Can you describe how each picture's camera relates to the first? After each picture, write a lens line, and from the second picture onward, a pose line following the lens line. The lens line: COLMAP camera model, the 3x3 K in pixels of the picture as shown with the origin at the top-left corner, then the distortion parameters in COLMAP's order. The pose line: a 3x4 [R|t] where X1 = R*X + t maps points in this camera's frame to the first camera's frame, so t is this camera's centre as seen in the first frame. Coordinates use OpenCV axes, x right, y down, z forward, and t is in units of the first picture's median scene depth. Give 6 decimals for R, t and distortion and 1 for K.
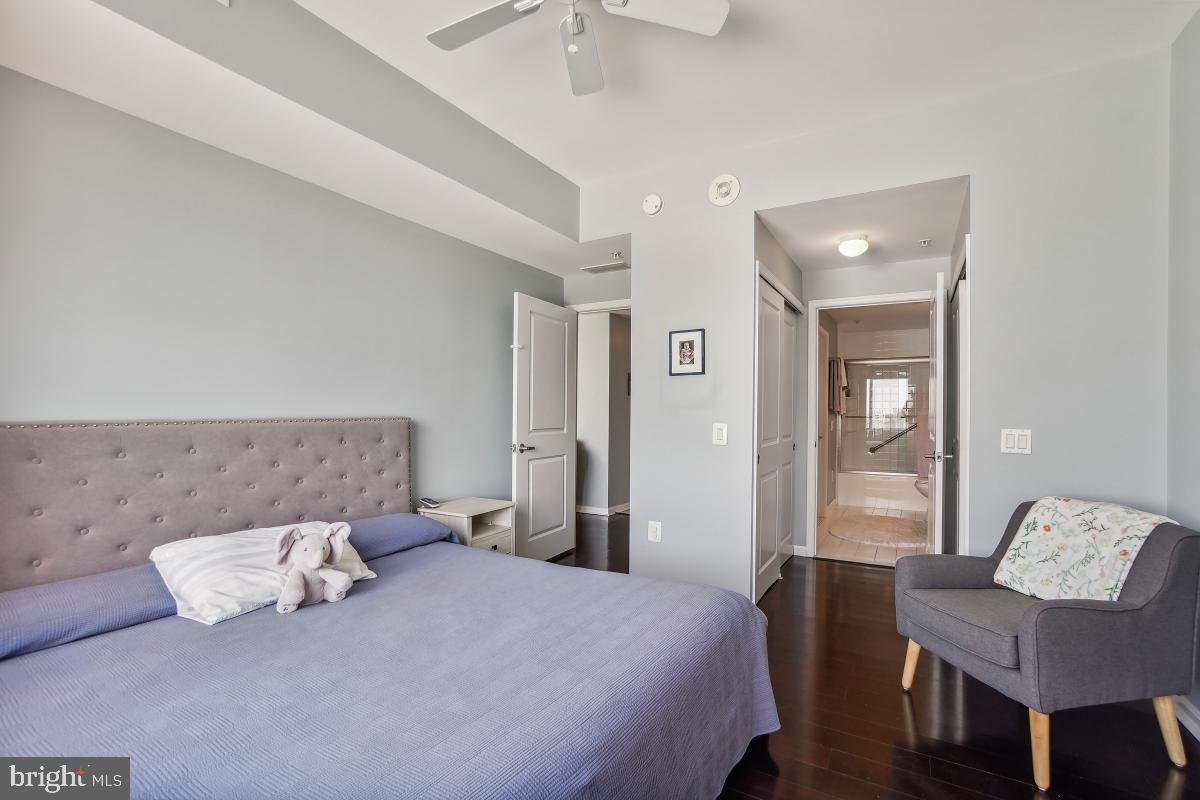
lens RADIAL K [[534.4, 0, 609.6], [0, 534.4, 403.3], [0, 0, 1]] dist [-0.036166, -0.000499]
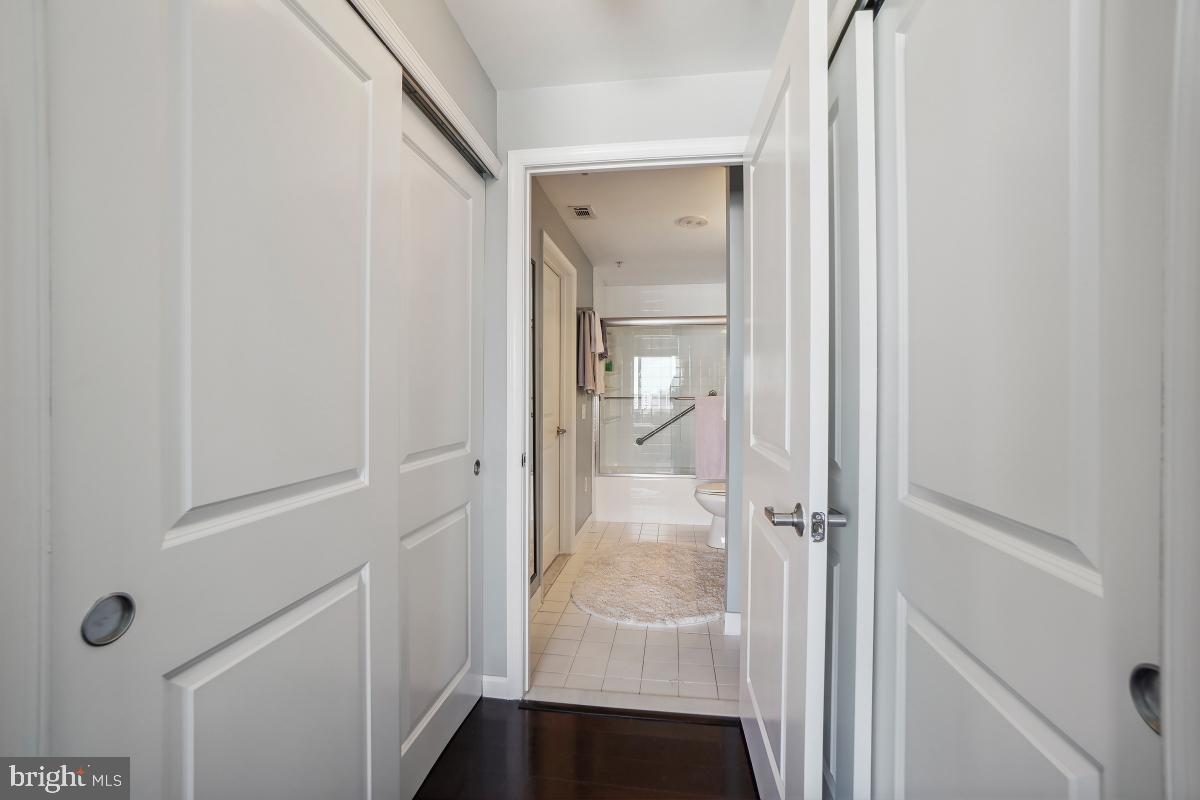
lens RADIAL K [[534.4, 0, 595.8], [0, 534.4, 395.0], [0, 0, 1]] dist [-0.036166, -0.000499]
pose [[0.930917, -0.011224, 0.365059, 0.186882], [0.004382, 0.999799, 0.019564, 0.007826], [-0.365206, -0.016612, 0.930779, 0.365974]]
